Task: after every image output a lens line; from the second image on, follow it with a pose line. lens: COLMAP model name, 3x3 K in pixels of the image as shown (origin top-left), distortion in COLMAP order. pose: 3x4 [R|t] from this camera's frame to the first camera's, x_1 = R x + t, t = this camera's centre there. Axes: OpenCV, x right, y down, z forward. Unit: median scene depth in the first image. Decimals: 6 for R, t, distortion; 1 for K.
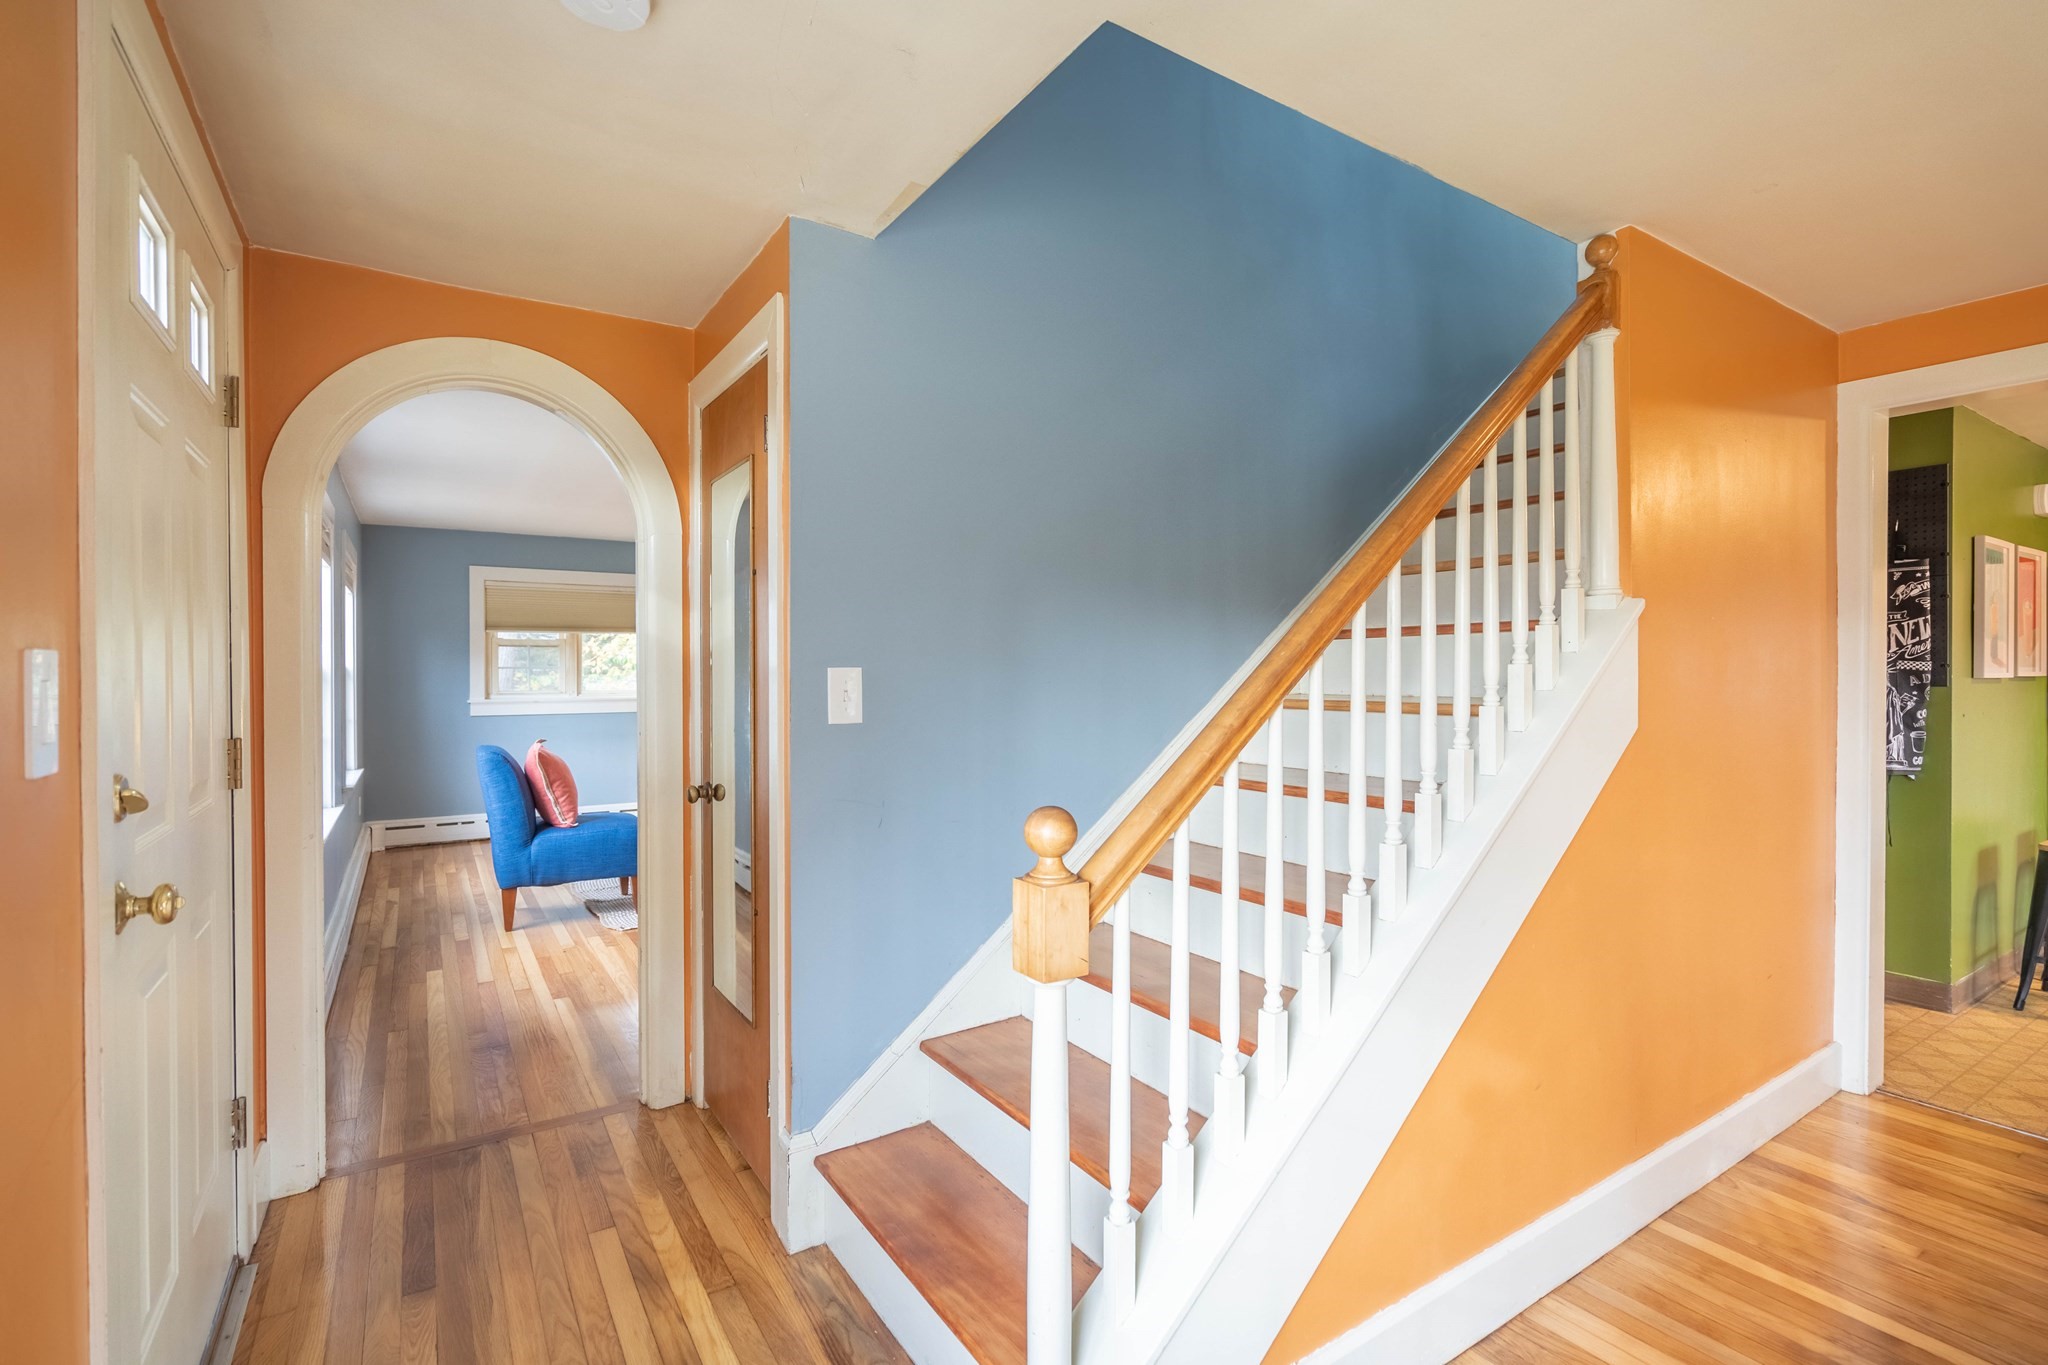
lens RADIAL K [[944.0, 0, 1017.6], [0, 944.0, 685.1], [0, 0, 1]] dist [-0.008041, 0.004956]
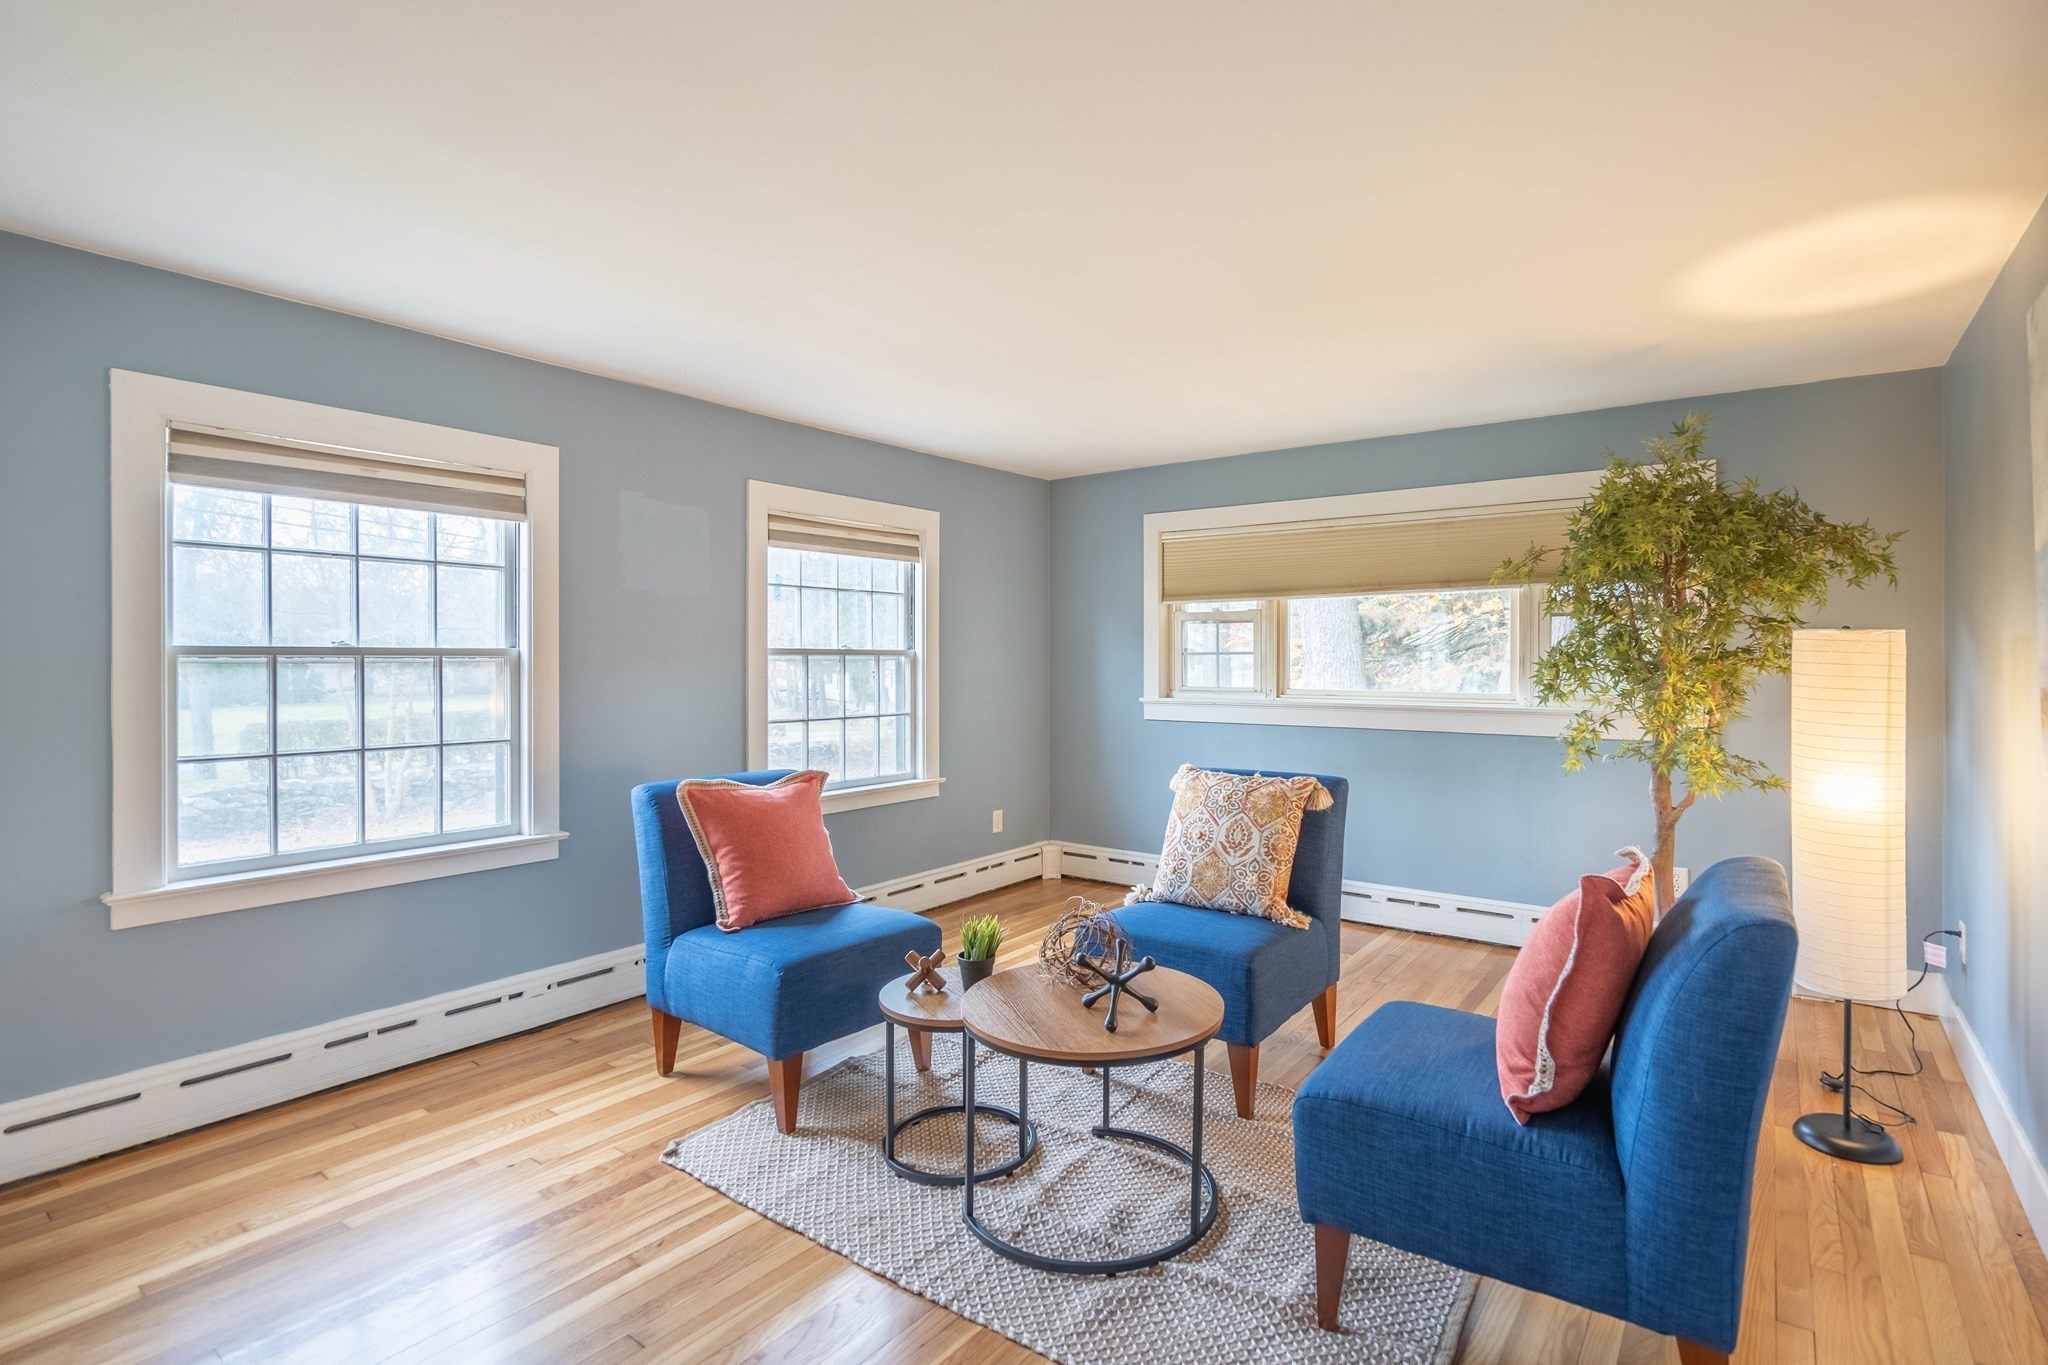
lens RADIAL K [[944.0, 0, 1032.3], [0, 944.0, 679.6], [0, 0, 1]] dist [-0.008041, 0.004956]
pose [[0.332872, 0.015853, -0.942839, 0.155974], [-0.009819, 0.999863, 0.013345, -0.013728], [0.942921, 0.004816, 0.332982, 1.280744]]
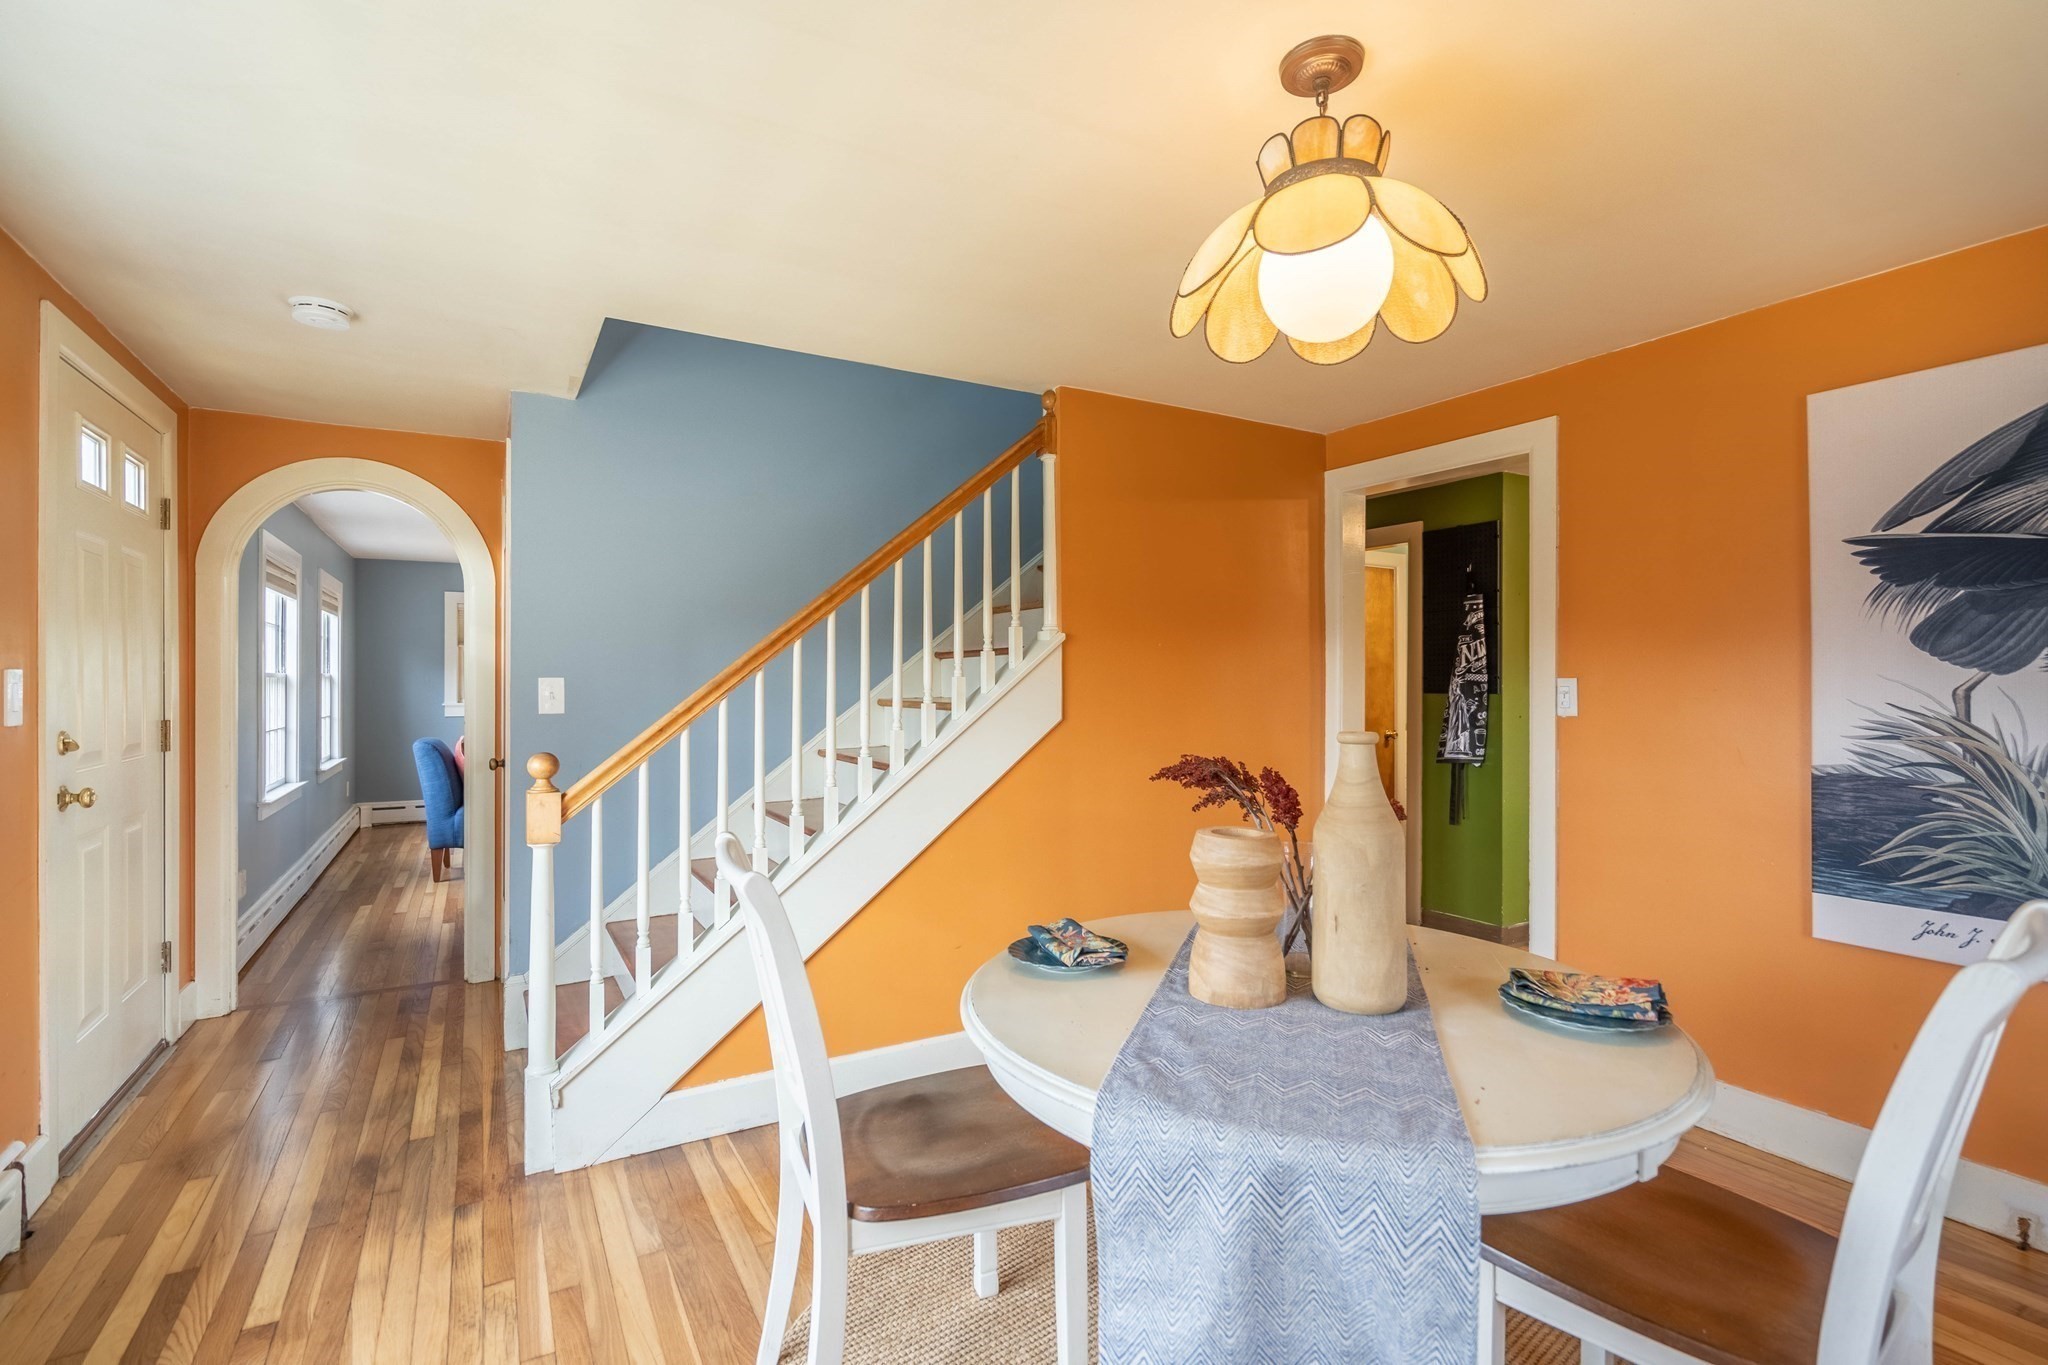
lens RADIAL K [[944.0, 0, 1029.8], [0, 944.0, 688.3], [0, 0, 1]] dist [-0.008041, 0.004956]
pose [[0.999048, 0.002807, -0.043544, 0.406698], [-0.003075, 0.999977, -0.006085, 0.003726], [0.043525, 0.006213, 0.999033, -0.311285]]
